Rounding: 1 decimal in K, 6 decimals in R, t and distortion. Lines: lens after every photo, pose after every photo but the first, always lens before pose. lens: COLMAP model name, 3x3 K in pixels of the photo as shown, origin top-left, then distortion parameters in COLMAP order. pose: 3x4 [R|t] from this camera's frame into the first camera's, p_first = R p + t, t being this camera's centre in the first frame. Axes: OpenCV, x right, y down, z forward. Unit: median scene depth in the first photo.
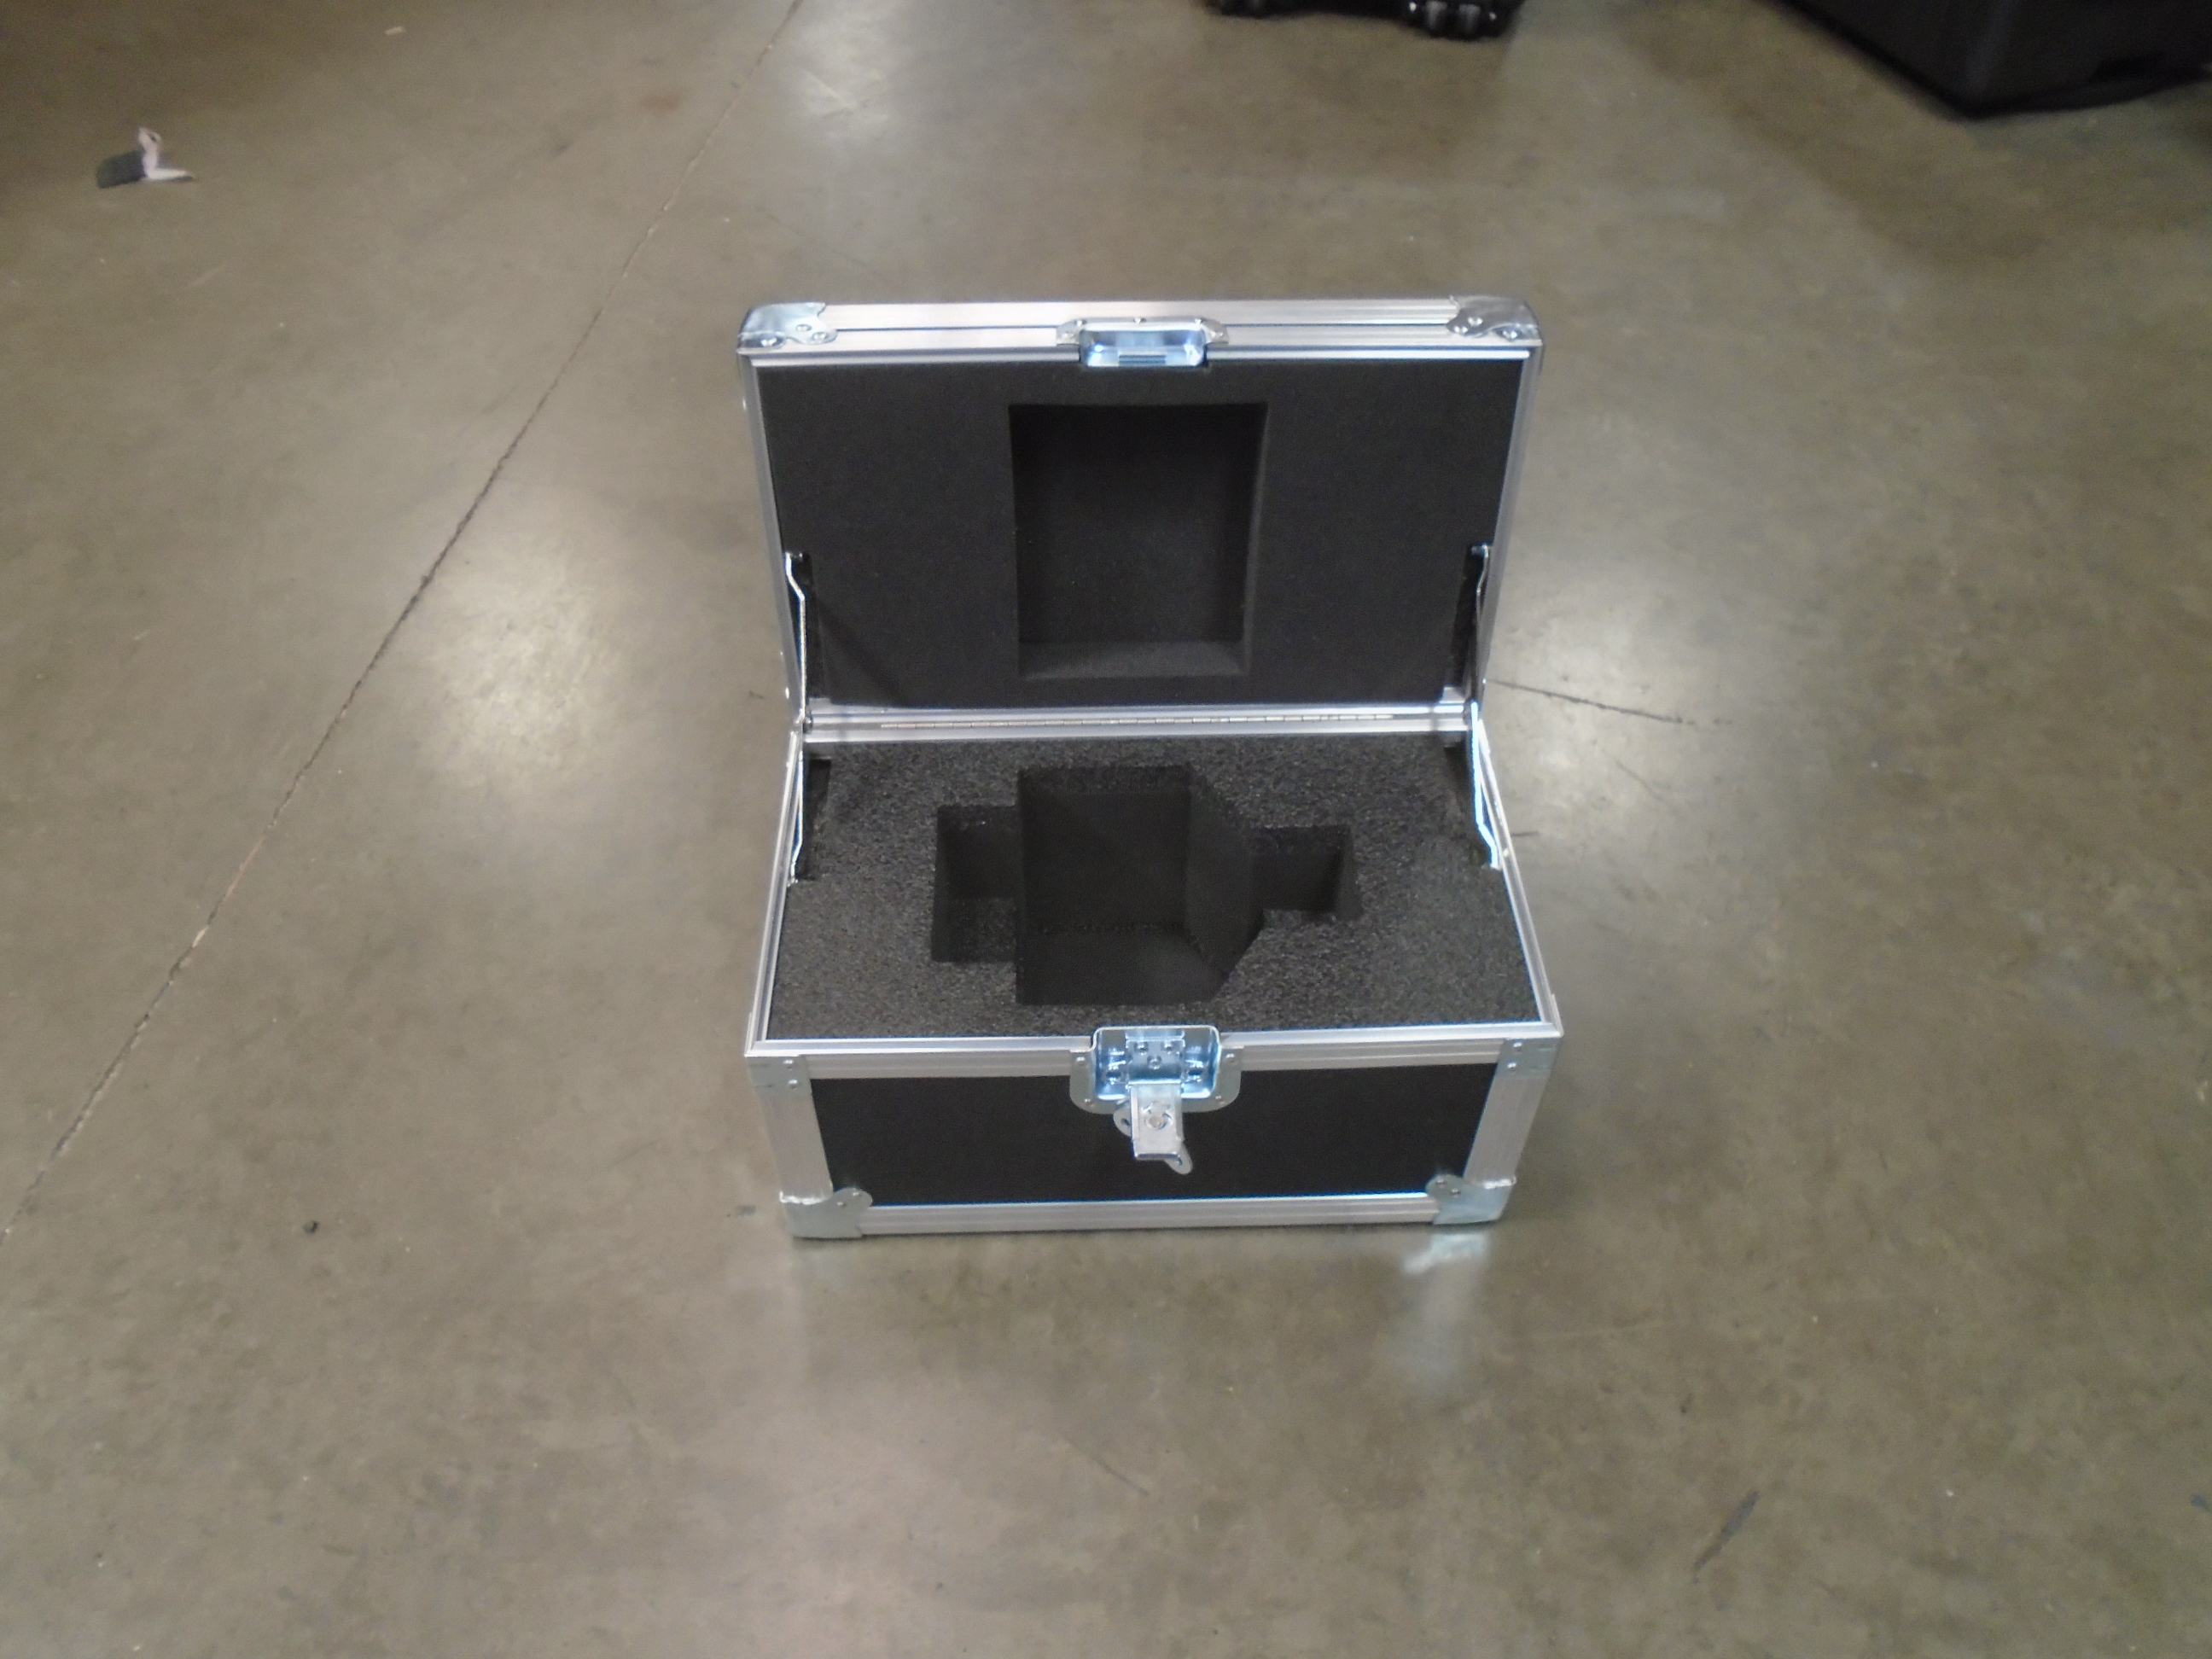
lens RADIAL K [[1690.9, 0, 1088.3], [0, 1690.9, 827.3], [0, 0, 1]] dist [-0.009961, 0.004715]
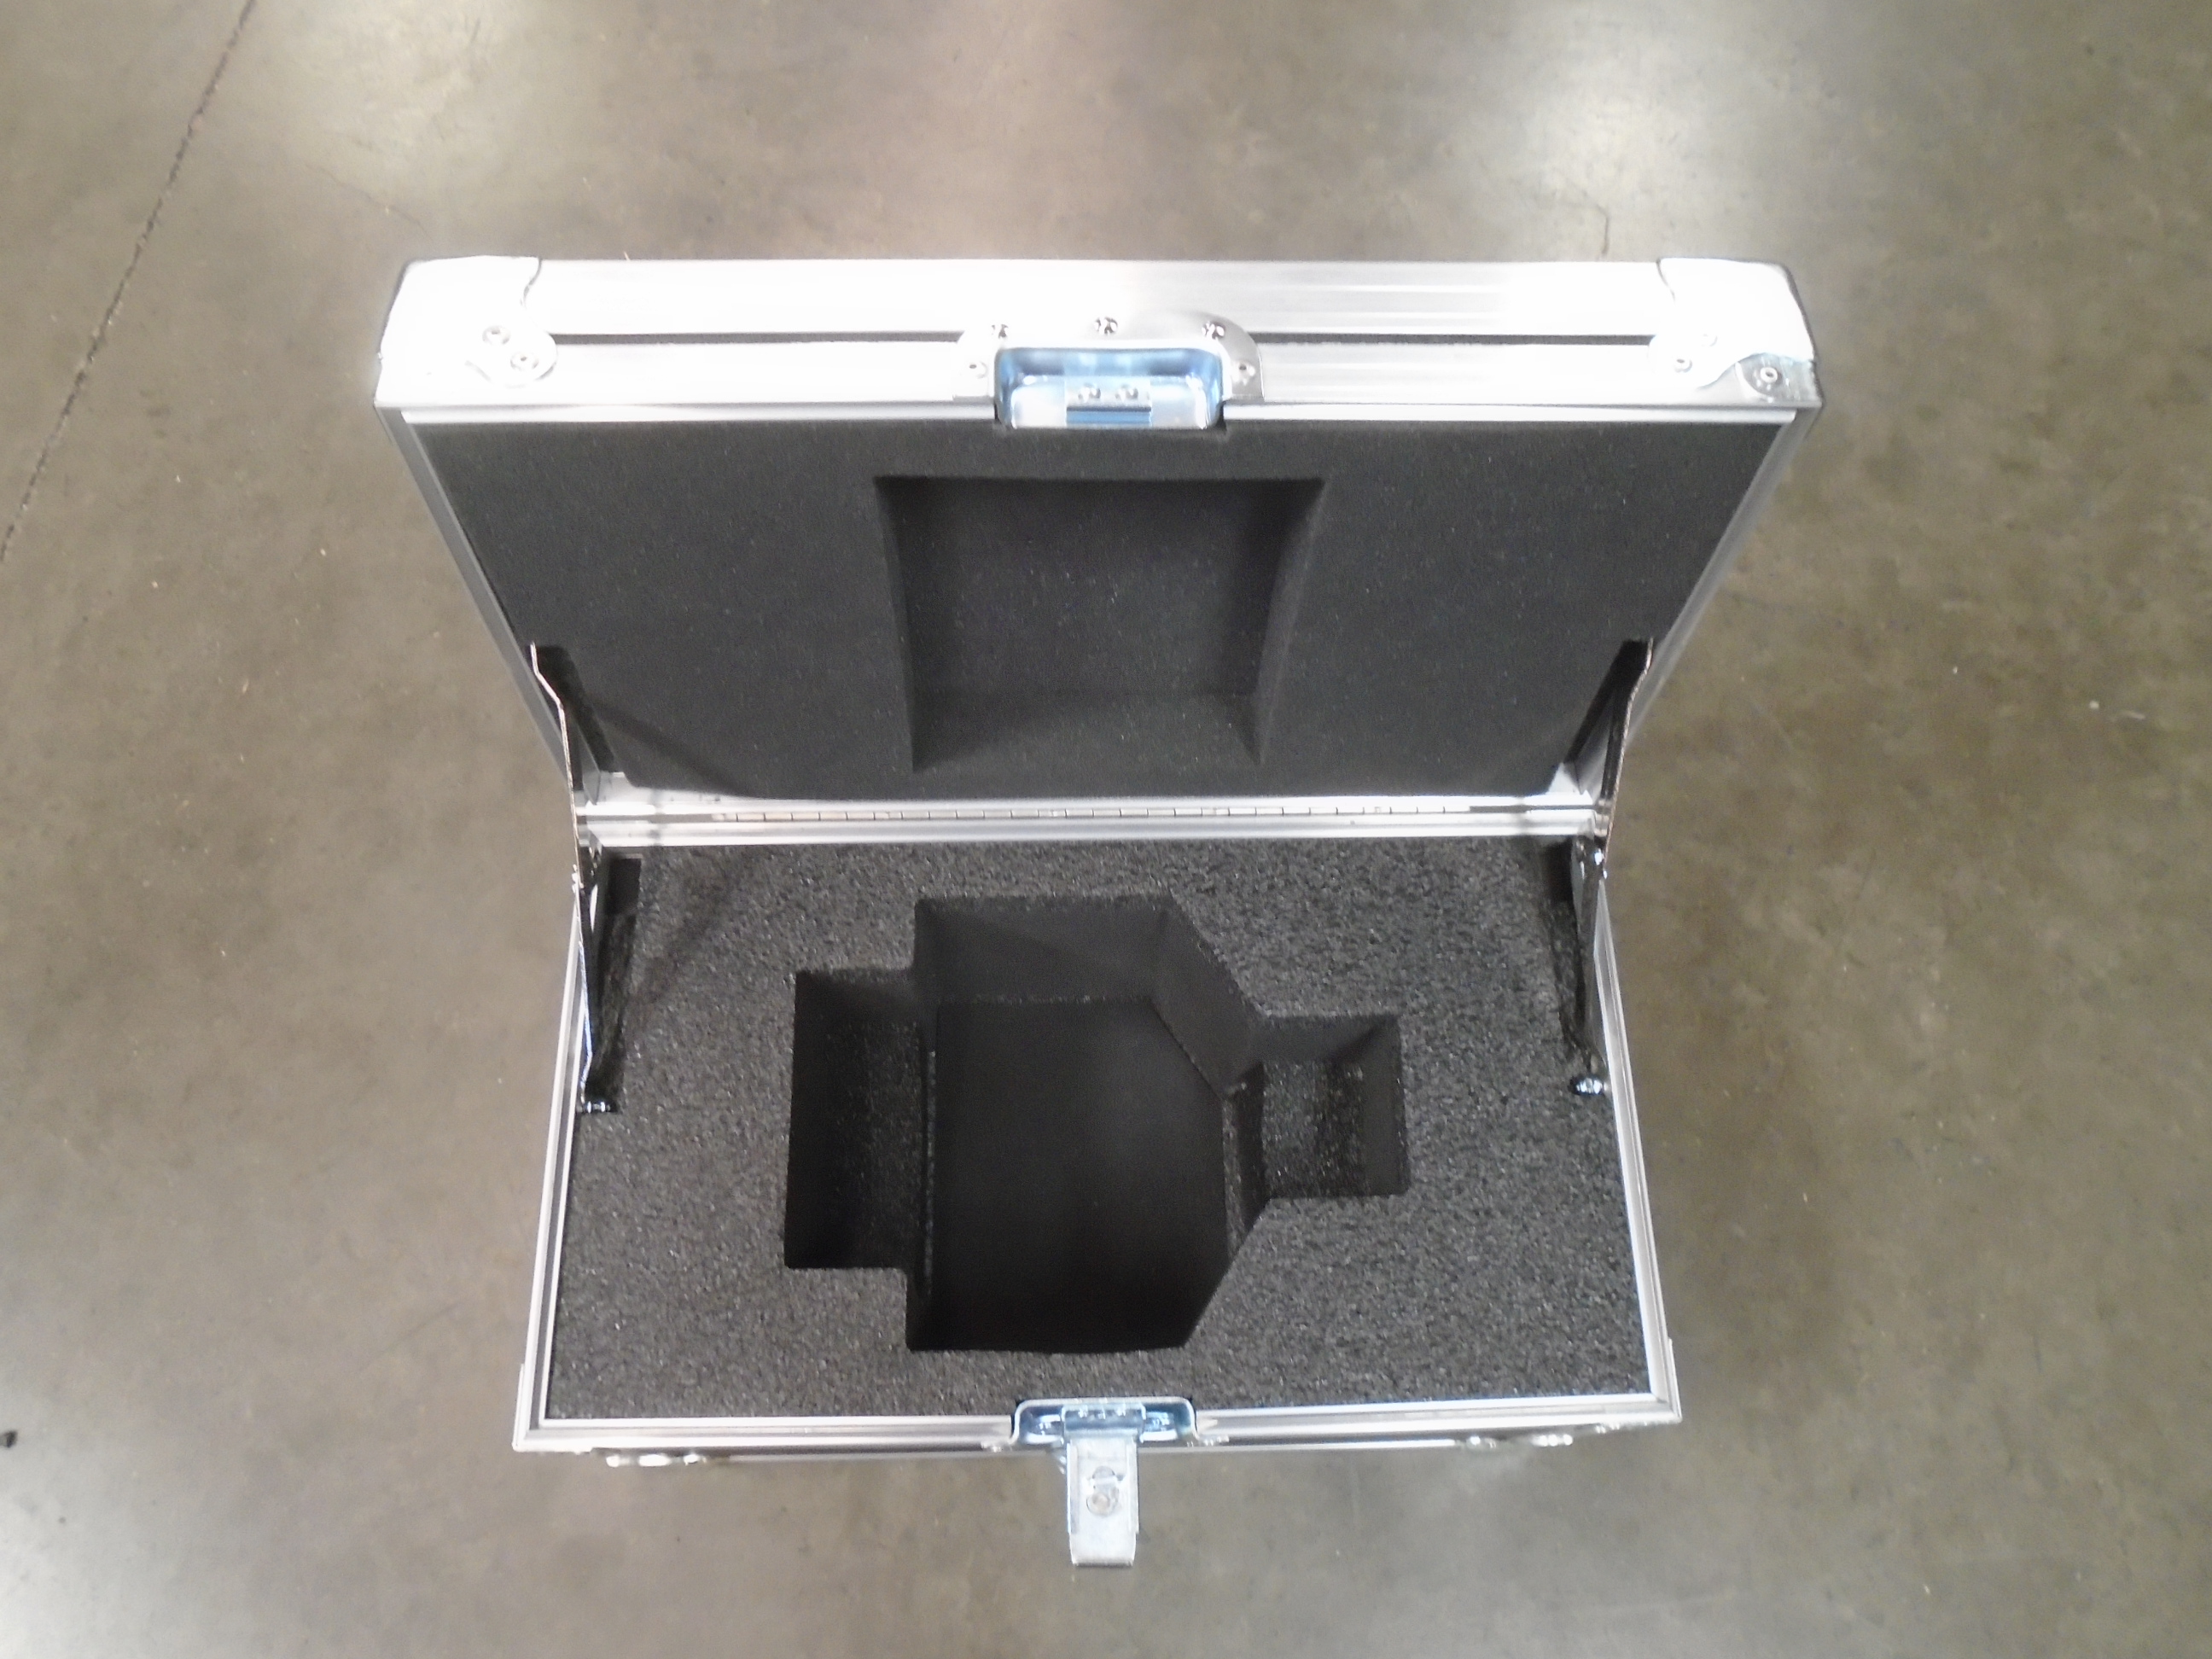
lens RADIAL K [[1690.9, 0, 1088.3], [0, 1690.9, 827.3], [0, 0, 1]] dist [-0.009961, 0.004715]
pose [[0.999732, 0.011615, 0.020010, 0.014155], [-0.018024, 0.933247, 0.358783, -0.305468], [-0.014507, -0.359048, 0.933206, 0.372673]]
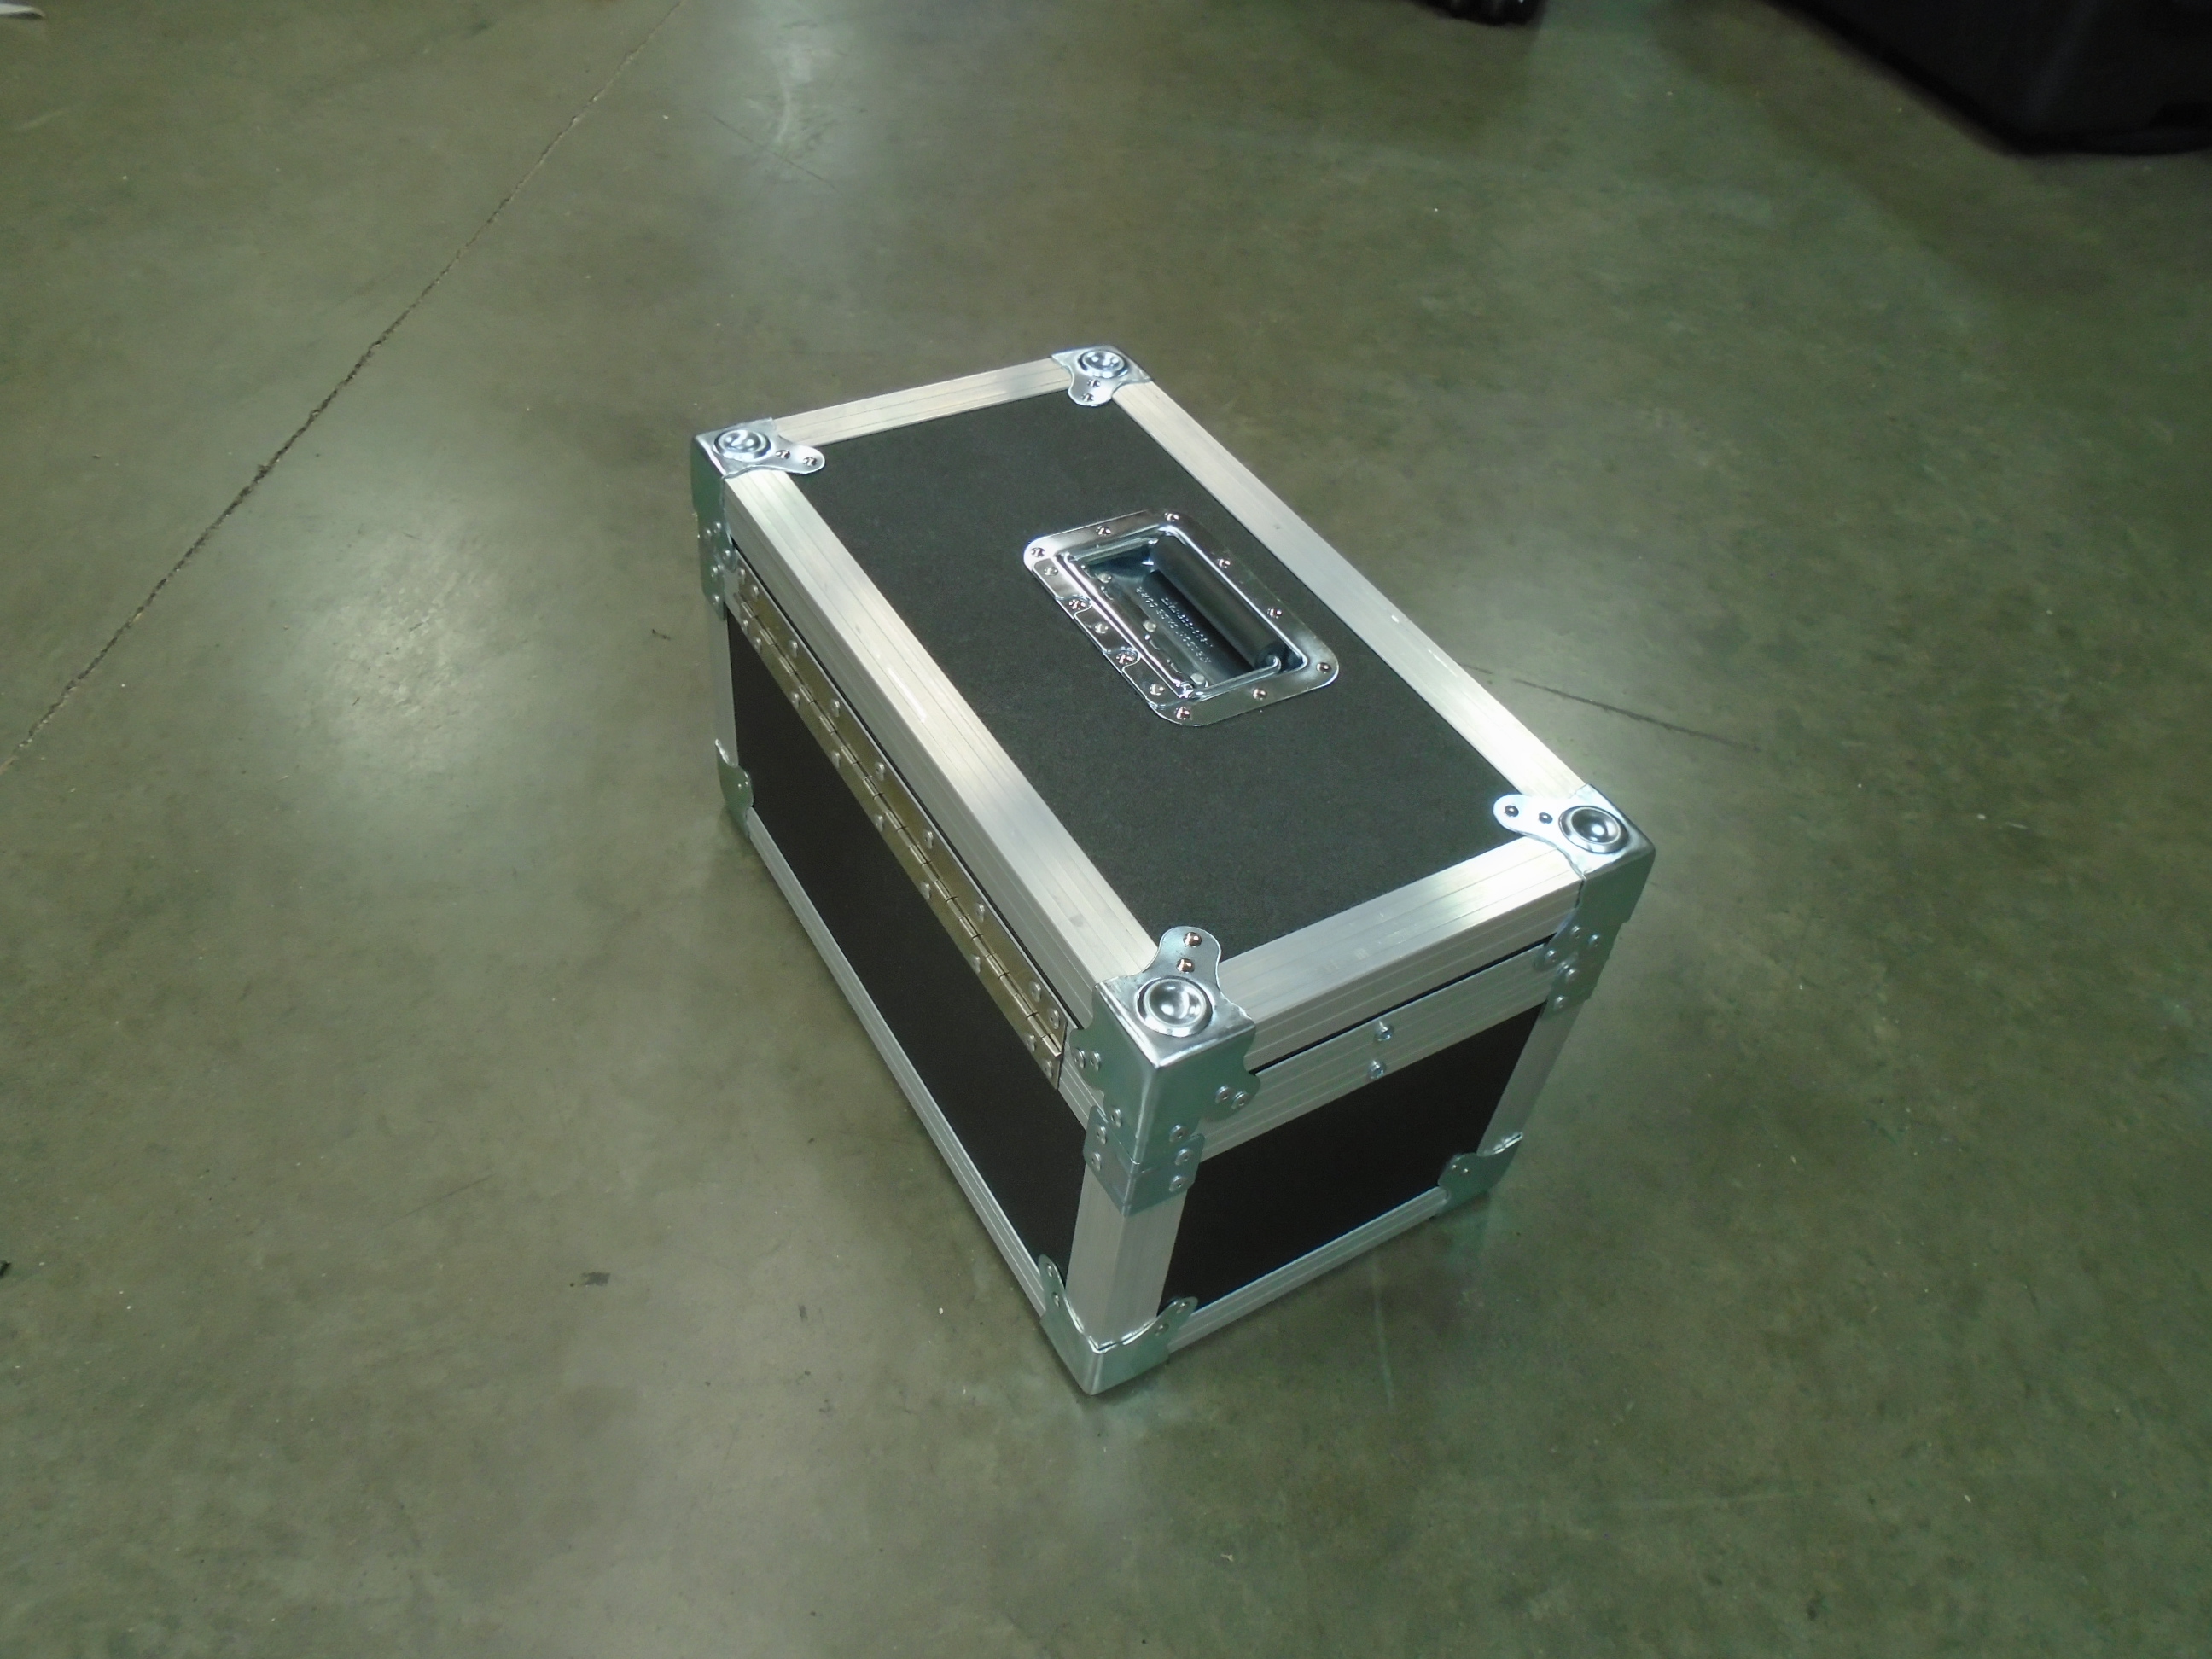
lens RADIAL K [[1690.9, 0, 1088.3], [0, 1690.9, 827.3], [0, 0, 1]] dist [-0.009961, 0.004715]
pose [[0.995300, 0.072887, 0.063767, -0.046112], [-0.071118, 0.997029, -0.029591, 0.031487], [-0.065735, 0.024917, 0.997526, 0.225727]]
